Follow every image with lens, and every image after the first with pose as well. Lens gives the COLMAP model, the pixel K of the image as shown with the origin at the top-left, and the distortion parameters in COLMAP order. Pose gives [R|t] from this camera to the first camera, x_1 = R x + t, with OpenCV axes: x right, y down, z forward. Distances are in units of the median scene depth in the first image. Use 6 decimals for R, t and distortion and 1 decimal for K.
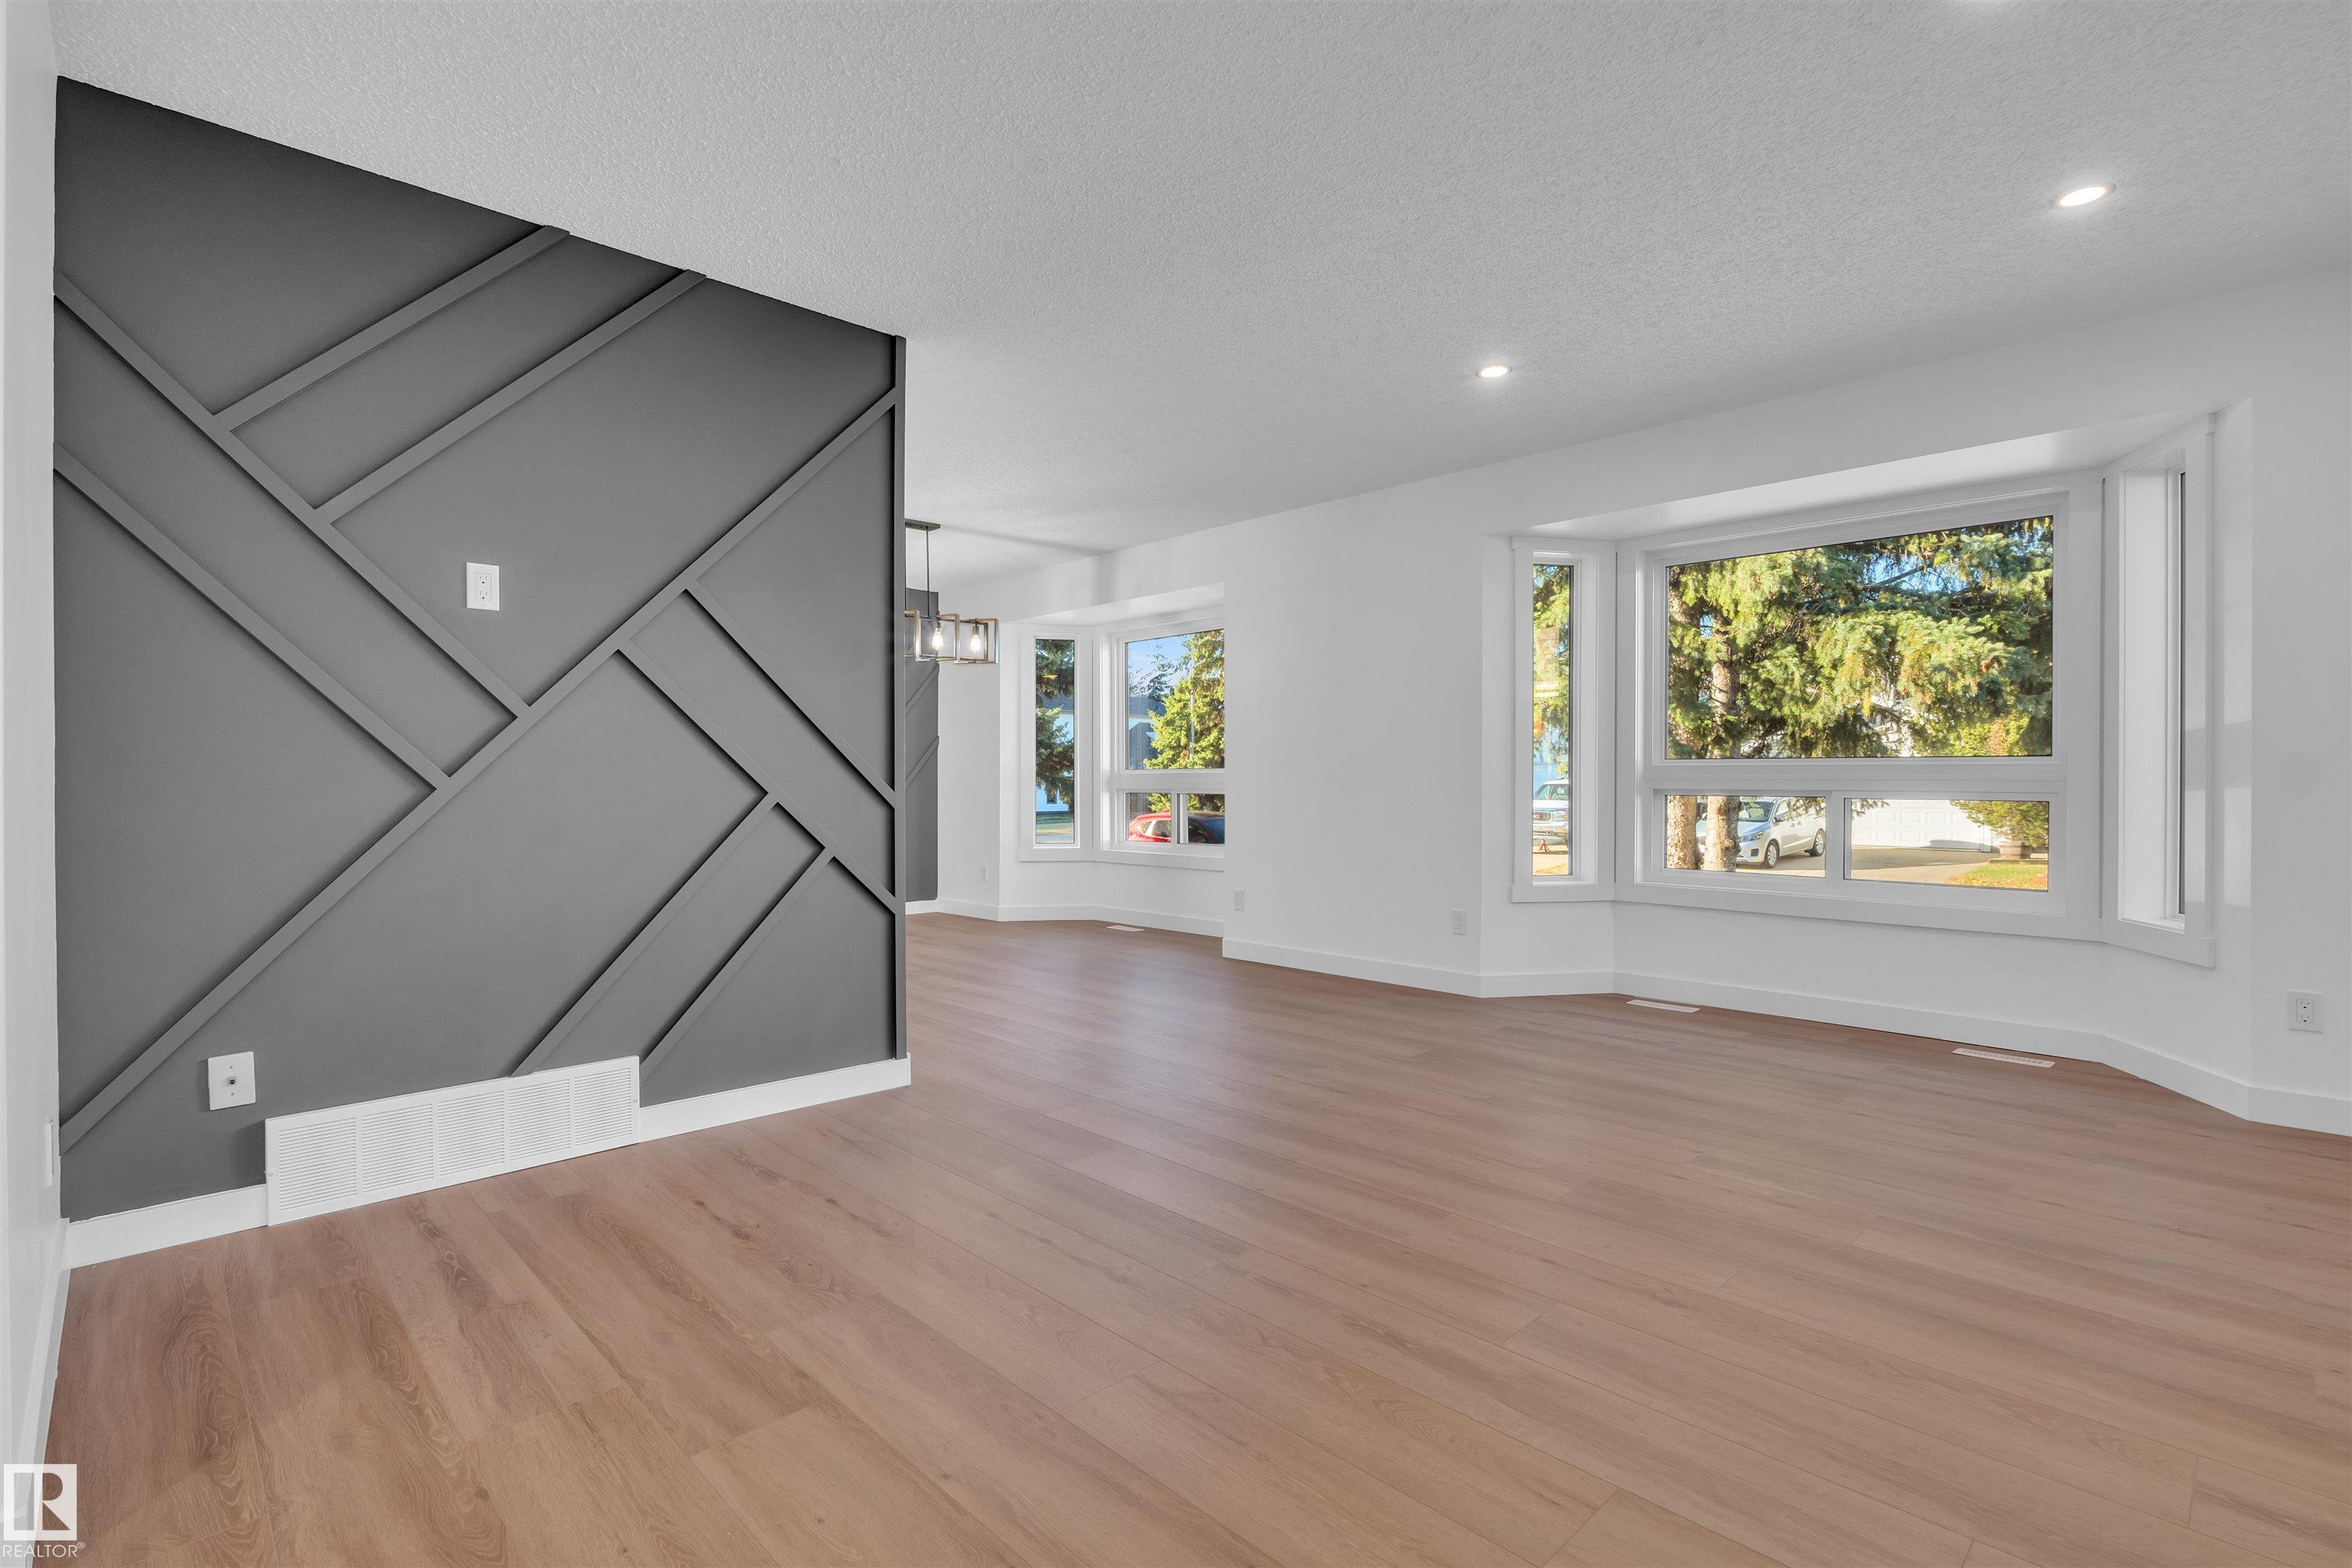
lens RADIAL K [[1078.3, 0, 1174.8], [0, 1078.3, 784.4], [0, 0, 1]] dist [-0.016855, -0.000798]
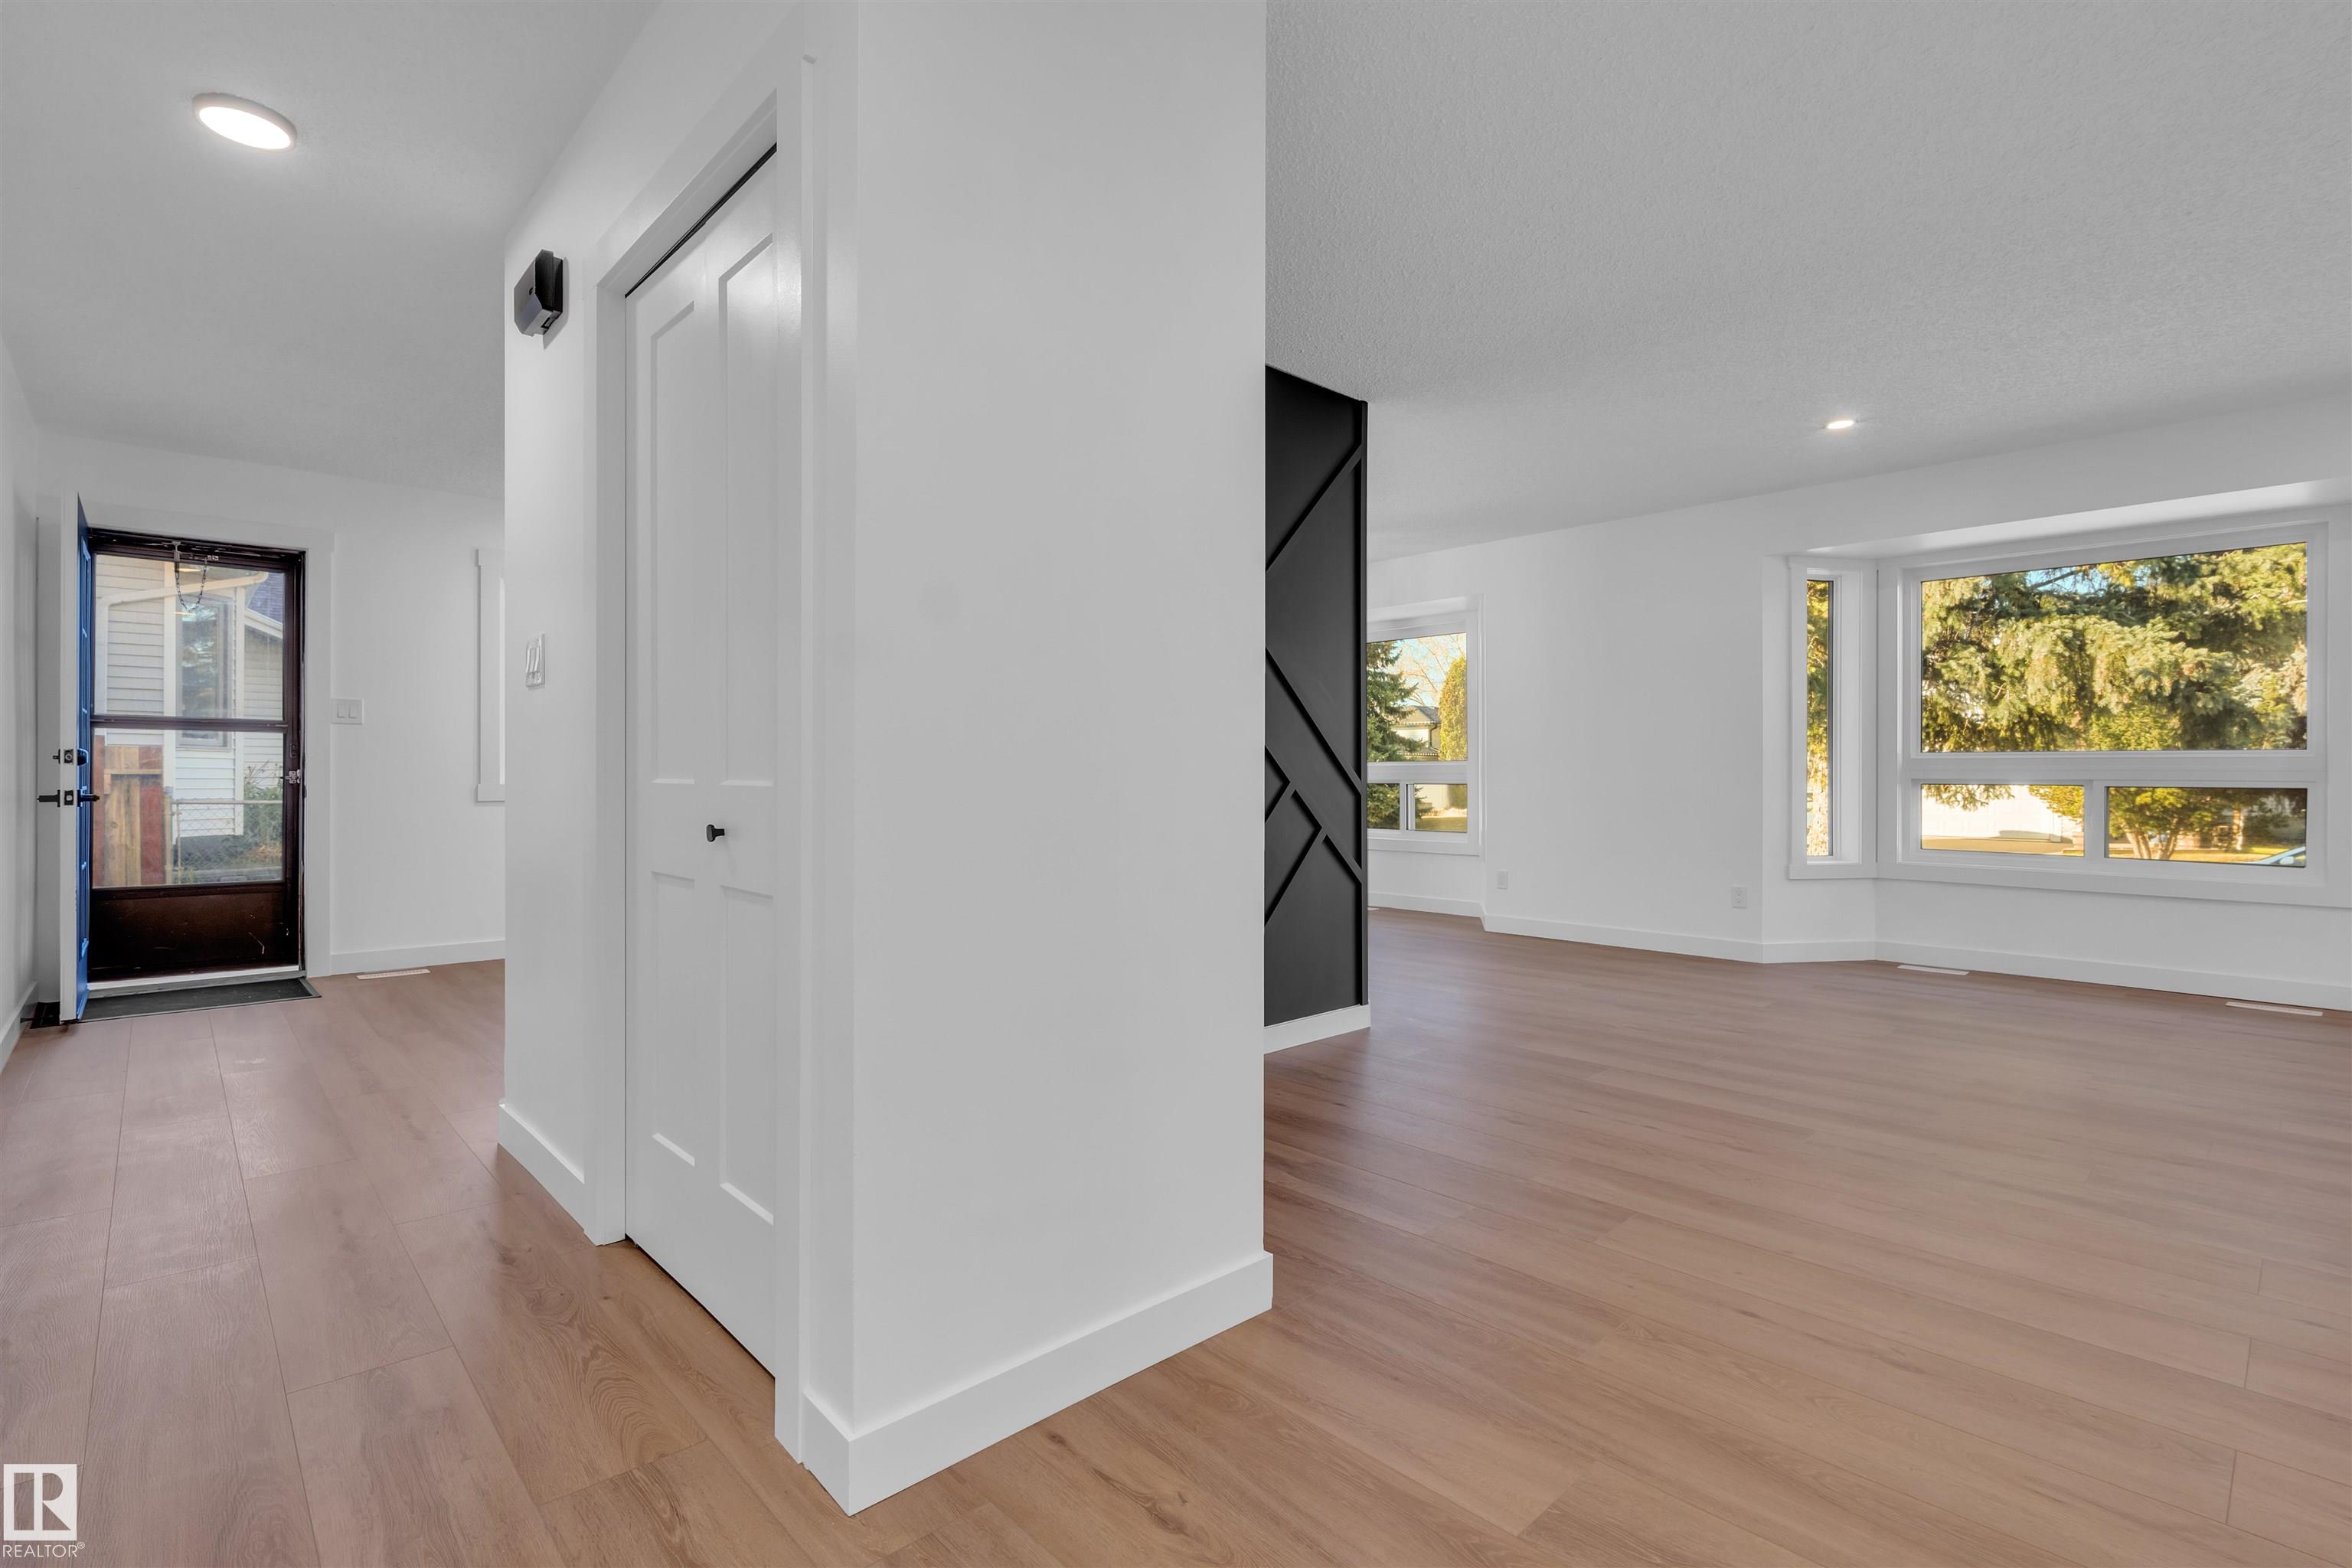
lens RADIAL K [[1078.3, 0, 1175.9], [0, 1078.3, 779.9], [0, 0, 1]] dist [-0.016855, -0.000798]
pose [[0.999734, 0.000537, -0.023044, -0.231744], [-0.000407, 0.999984, 0.005651, -0.001453], [0.023047, -0.005640, 0.999718, -0.108804]]
